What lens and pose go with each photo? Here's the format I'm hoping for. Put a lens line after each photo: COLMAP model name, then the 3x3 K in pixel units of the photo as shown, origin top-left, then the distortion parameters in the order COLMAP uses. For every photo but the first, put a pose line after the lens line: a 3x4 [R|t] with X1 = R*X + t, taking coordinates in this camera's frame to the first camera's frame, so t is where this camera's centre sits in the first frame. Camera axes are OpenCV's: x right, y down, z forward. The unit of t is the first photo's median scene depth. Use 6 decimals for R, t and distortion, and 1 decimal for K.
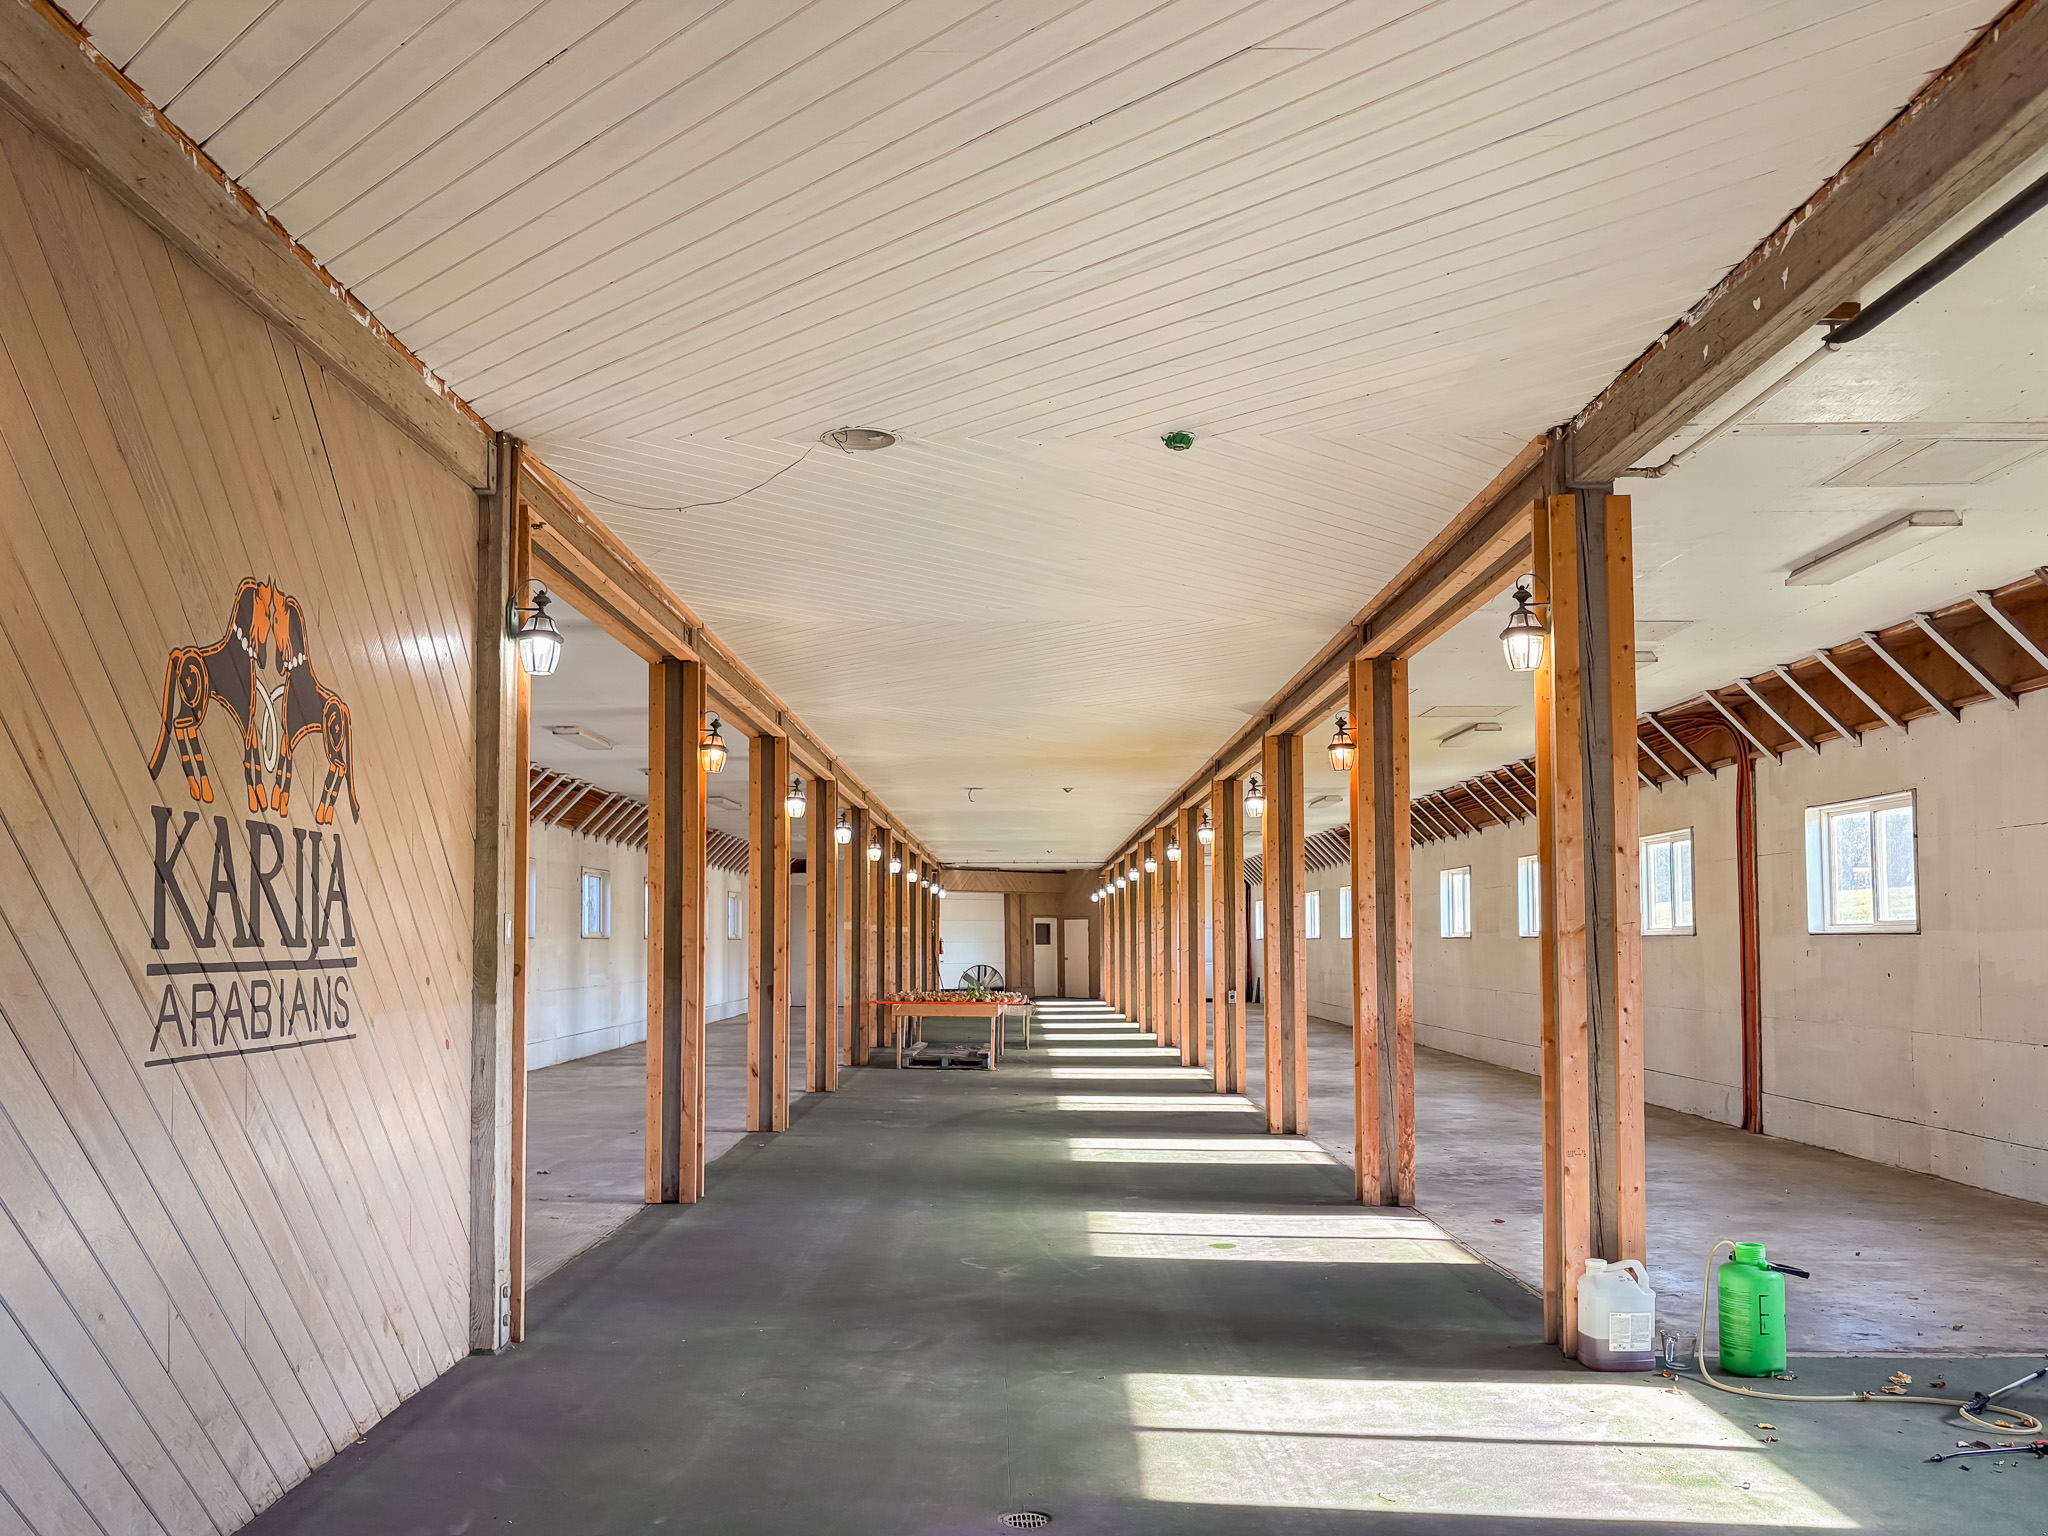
lens RADIAL K [[1588.7, 0, 1025.0], [0, 1588.7, 782.0], [0, 0, 1]] dist [0.001838, 0.018234]
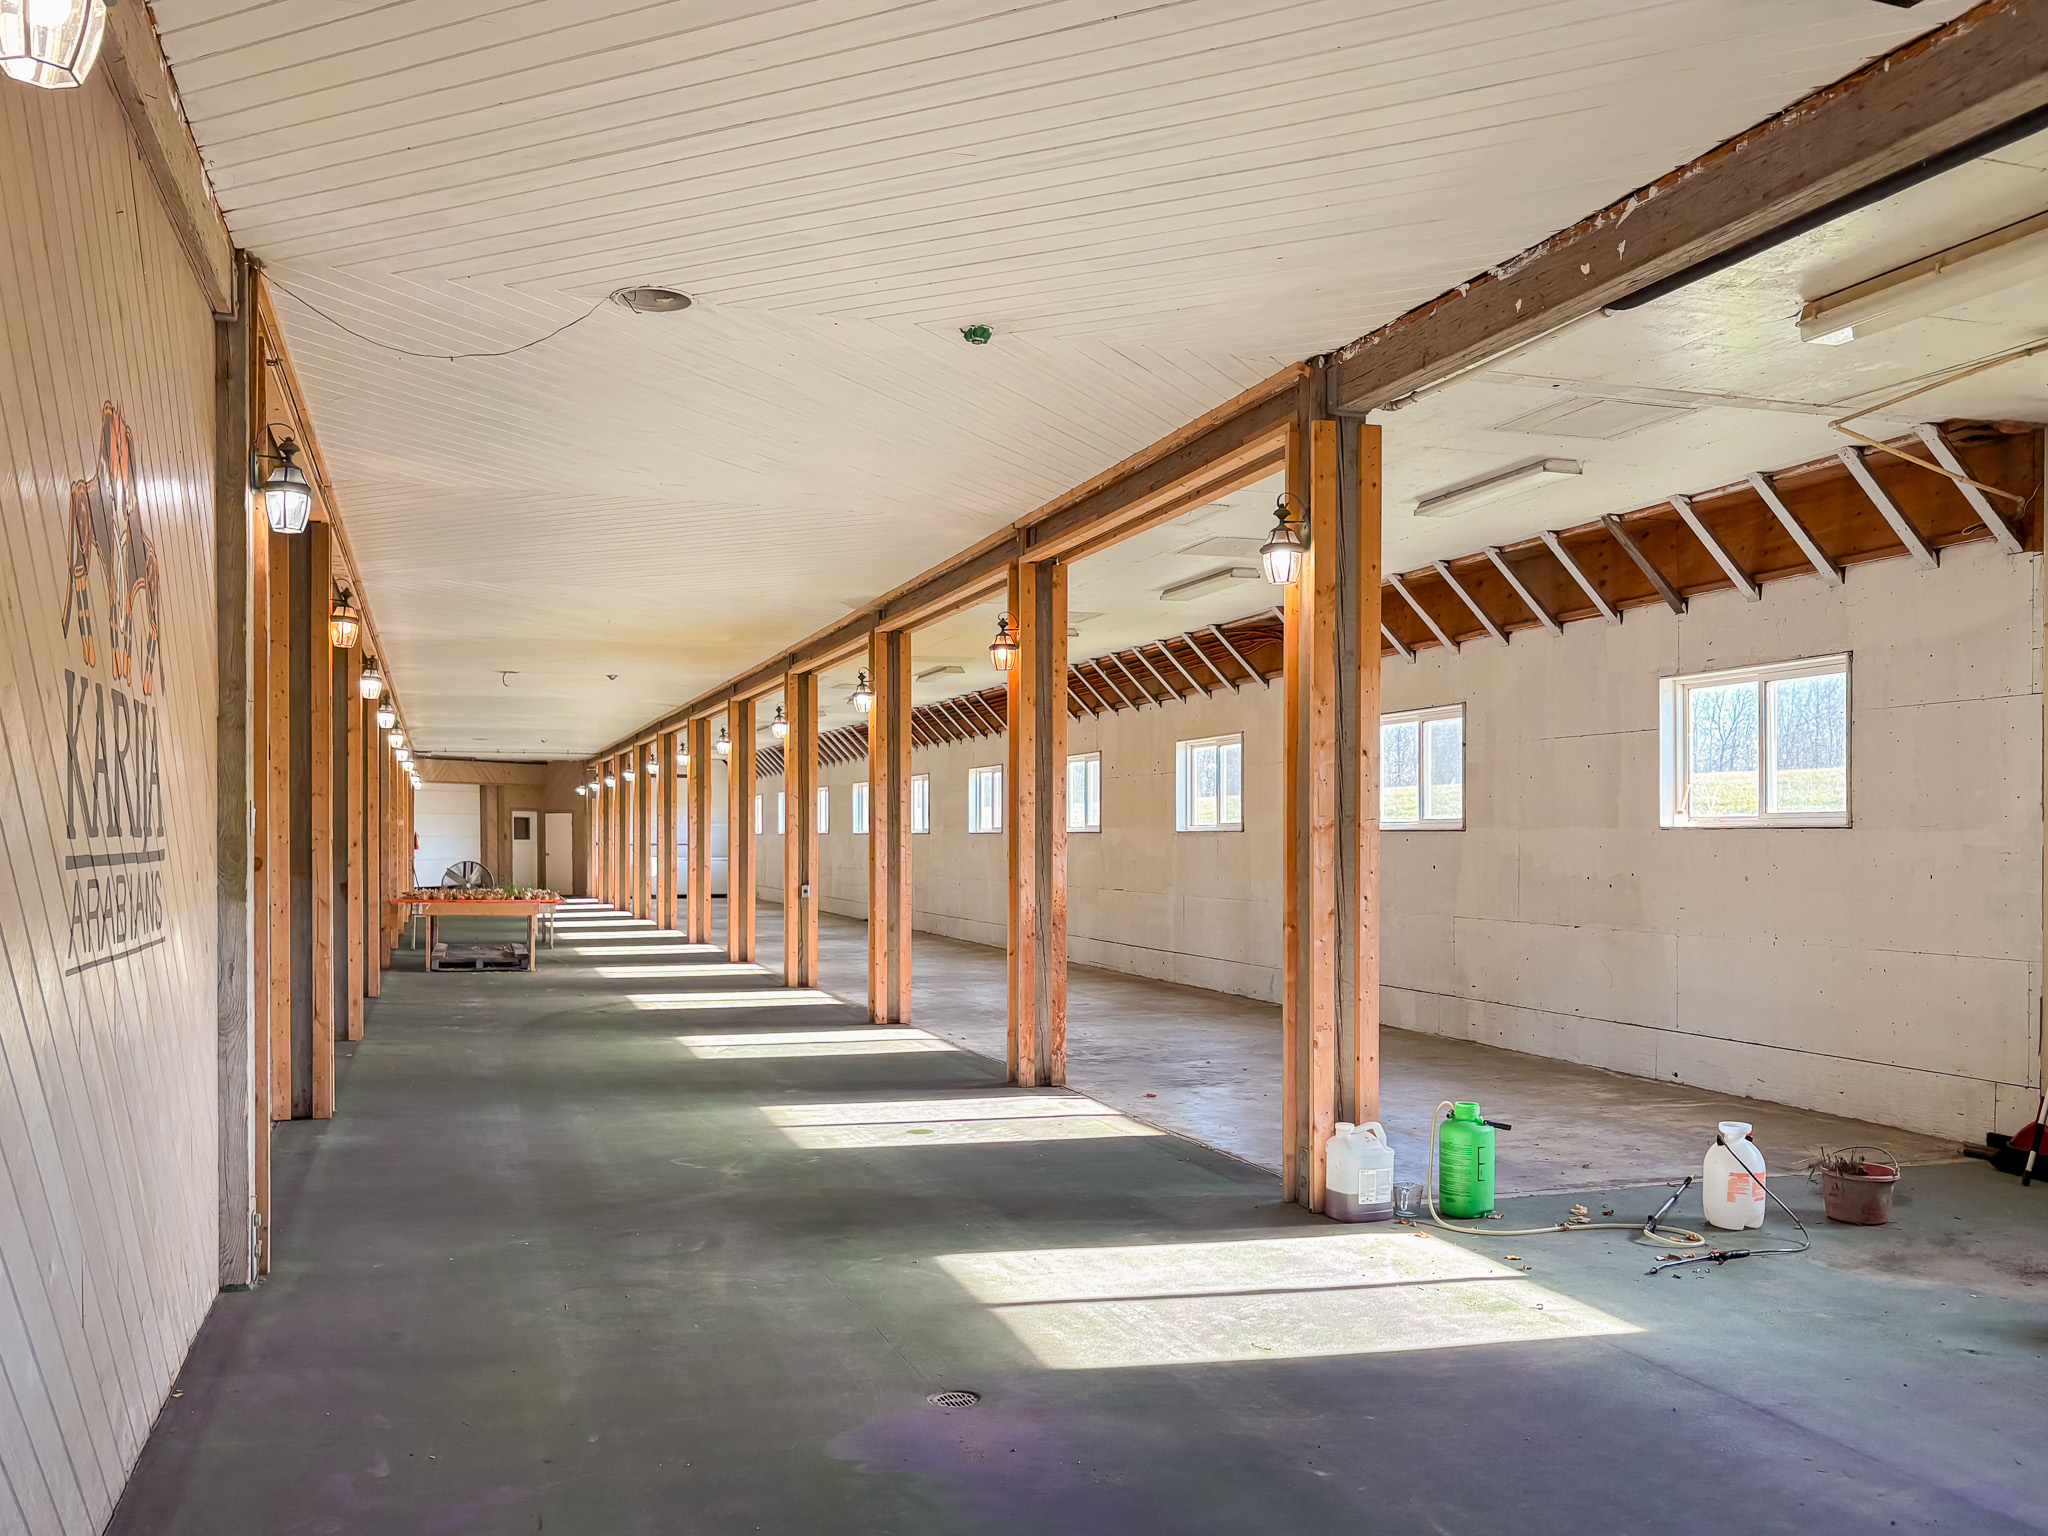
lens RADIAL K [[1606.2, 0, 1020.3], [0, 1606.2, 755.7], [0, 0, 1]] dist [-0.000627, 0.032161]
pose [[0.954056, 0.018544, 0.299055, -0.192428], [-0.033470, 0.998432, 0.044864, 0.003114], [-0.297755, -0.052812, 0.953180, 0.018333]]
